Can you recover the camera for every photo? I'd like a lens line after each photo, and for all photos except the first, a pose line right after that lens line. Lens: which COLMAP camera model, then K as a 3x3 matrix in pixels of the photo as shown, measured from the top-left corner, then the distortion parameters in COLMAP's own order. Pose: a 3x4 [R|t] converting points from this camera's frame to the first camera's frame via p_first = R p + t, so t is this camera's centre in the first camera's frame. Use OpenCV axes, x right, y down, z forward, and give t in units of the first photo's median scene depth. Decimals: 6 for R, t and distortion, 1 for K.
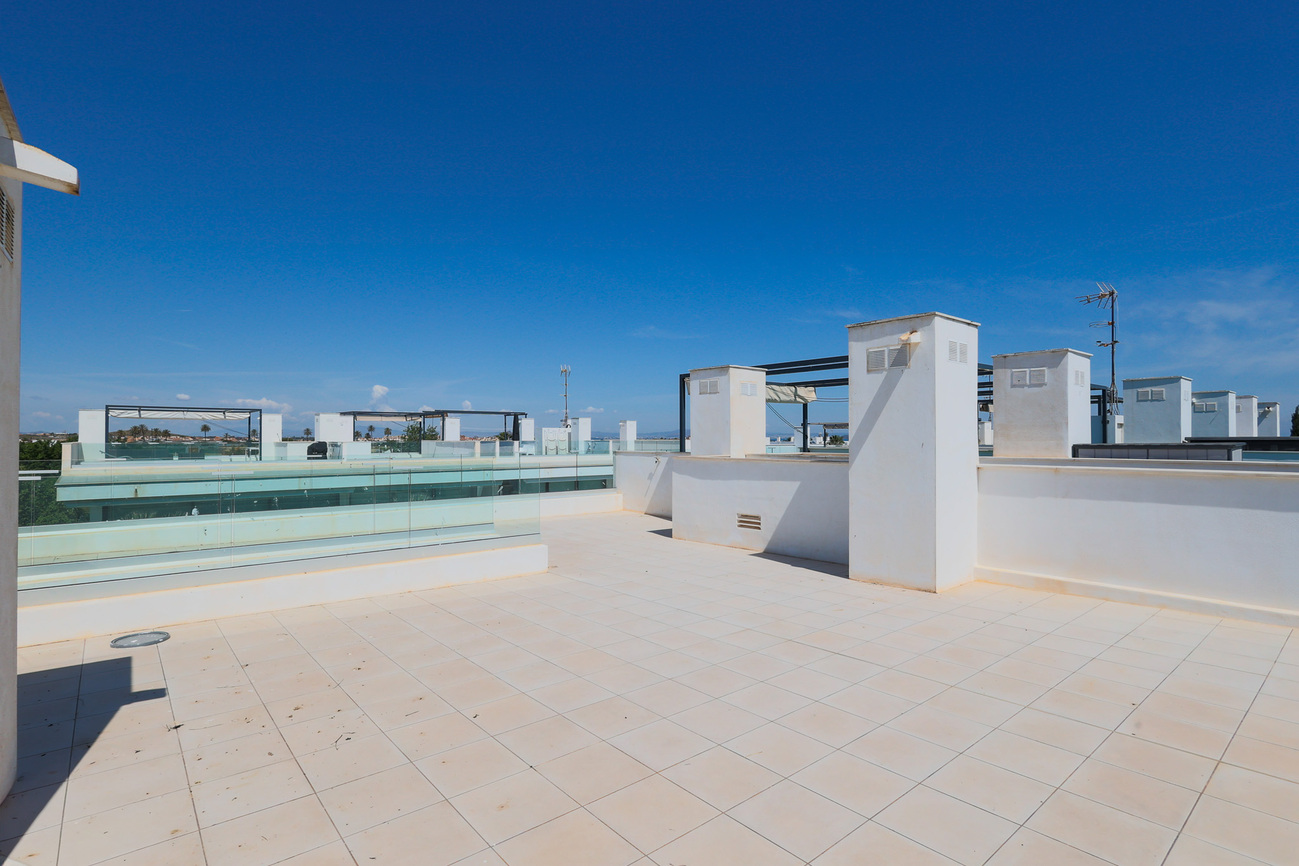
lens RADIAL K [[642.2, 0, 660.0], [0, 642.2, 435.5], [0, 0, 1]] dist [-0.006508, 0.001735]
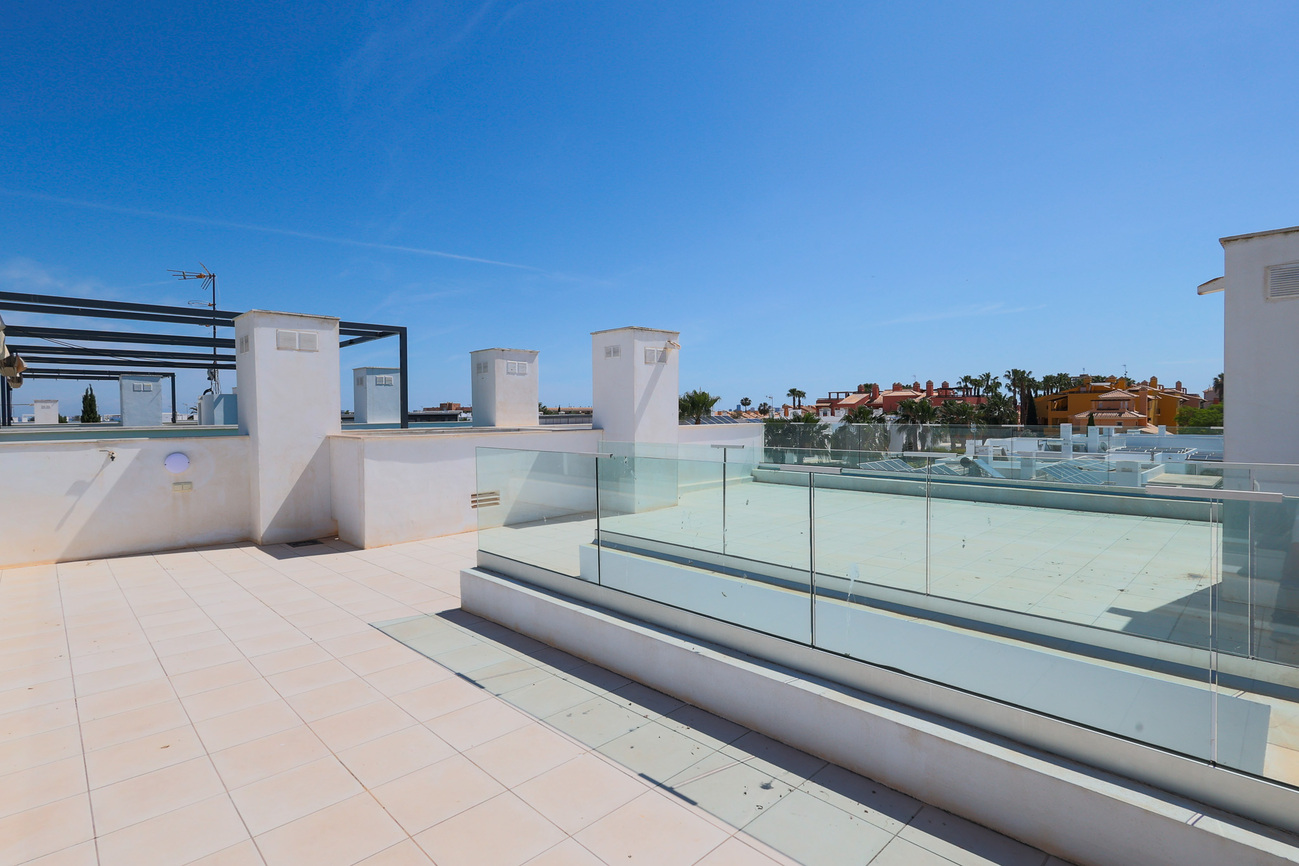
lens RADIAL K [[642.2, 0, 635.6], [0, 642.2, 424.3], [0, 0, 1]] dist [-0.006508, 0.001735]
pose [[-0.057976, -0.016755, 0.998177, -0.803753], [0.005517, 0.999839, 0.017103, 0.007591], [-0.998303, 0.006498, -0.057874, 0.818184]]
